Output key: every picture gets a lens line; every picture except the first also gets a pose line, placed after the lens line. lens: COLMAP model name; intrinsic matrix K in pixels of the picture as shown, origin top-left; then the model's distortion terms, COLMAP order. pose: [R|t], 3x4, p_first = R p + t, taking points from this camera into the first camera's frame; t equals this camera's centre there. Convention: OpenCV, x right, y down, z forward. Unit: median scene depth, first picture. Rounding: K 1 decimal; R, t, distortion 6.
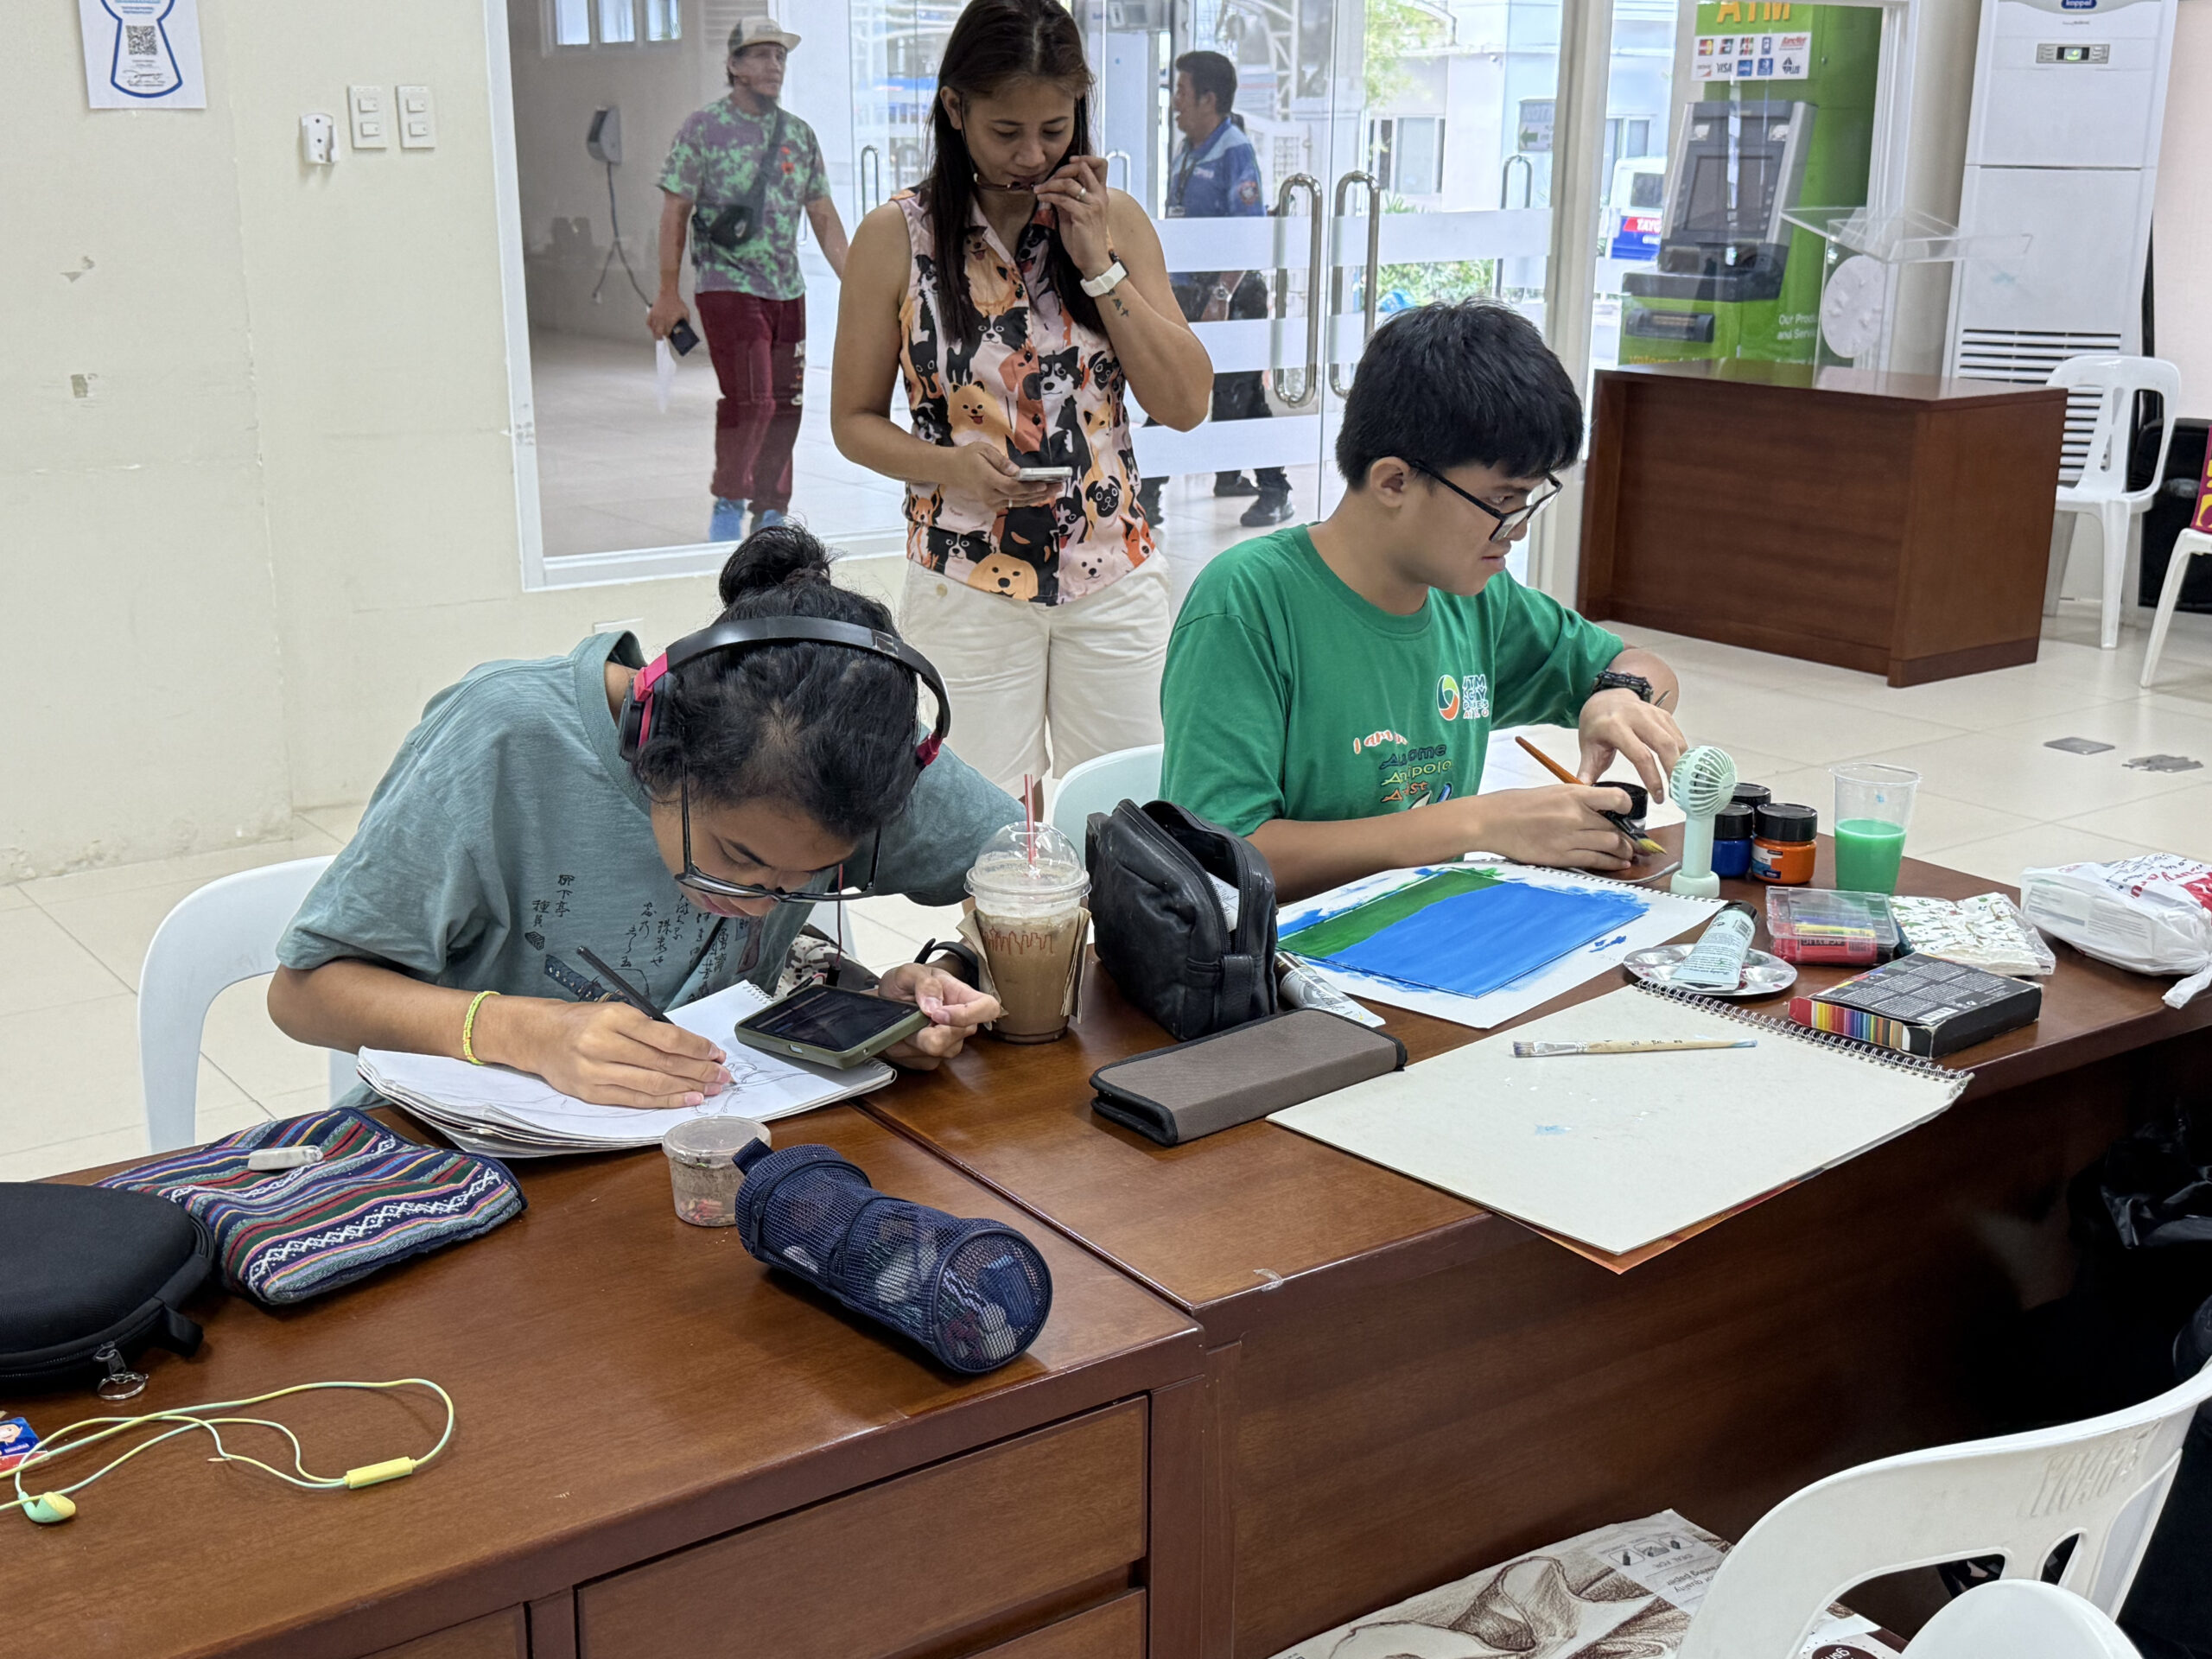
lens RADIAL K [[2482.7, 0, 1104.9], [0, 2482.7, 885.9], [0, 0, 1]] dist [0.260411, -0.676447]
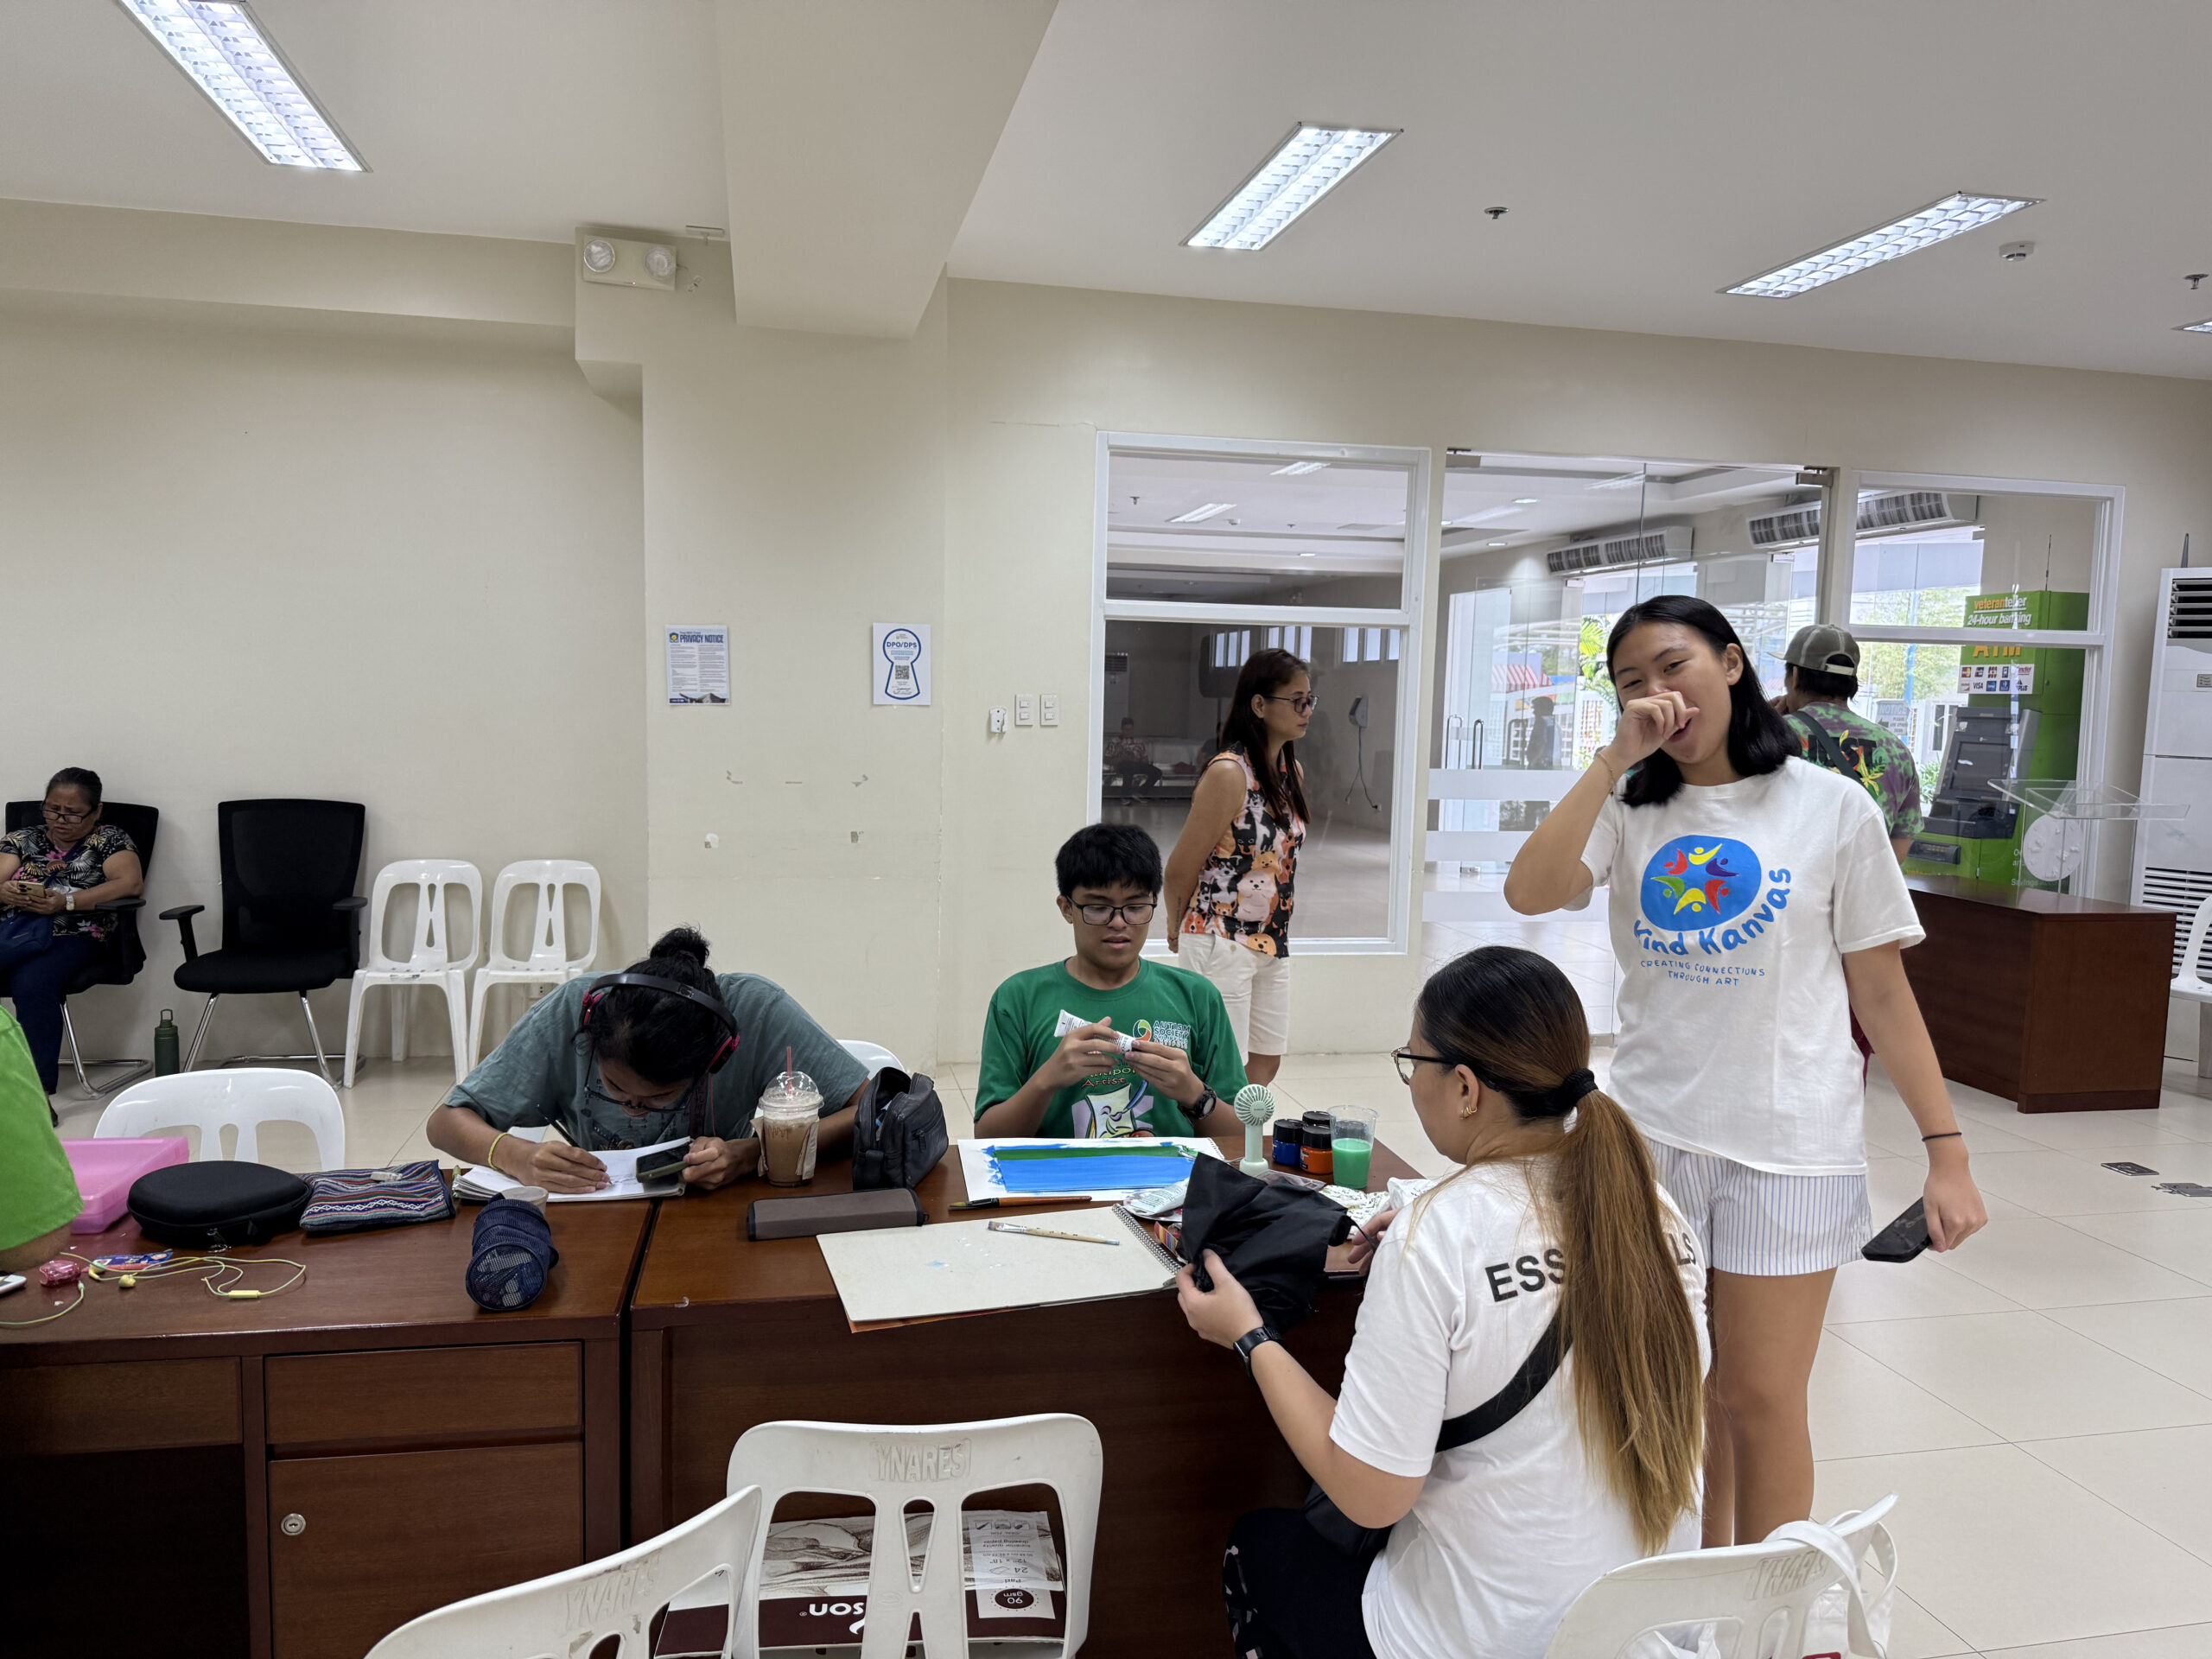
lens RADIAL K [[1554.0, 0, 1095.7], [0, 1554.0, 830.7], [0, 0, 1]] dist [0.089349, -0.115454]
pose [[0.908996, 0.050382, -0.413748, 0.285435], [-0.134198, 0.975185, -0.176082, -0.010680], [0.394609, 0.215582, 0.893201, -0.025317]]
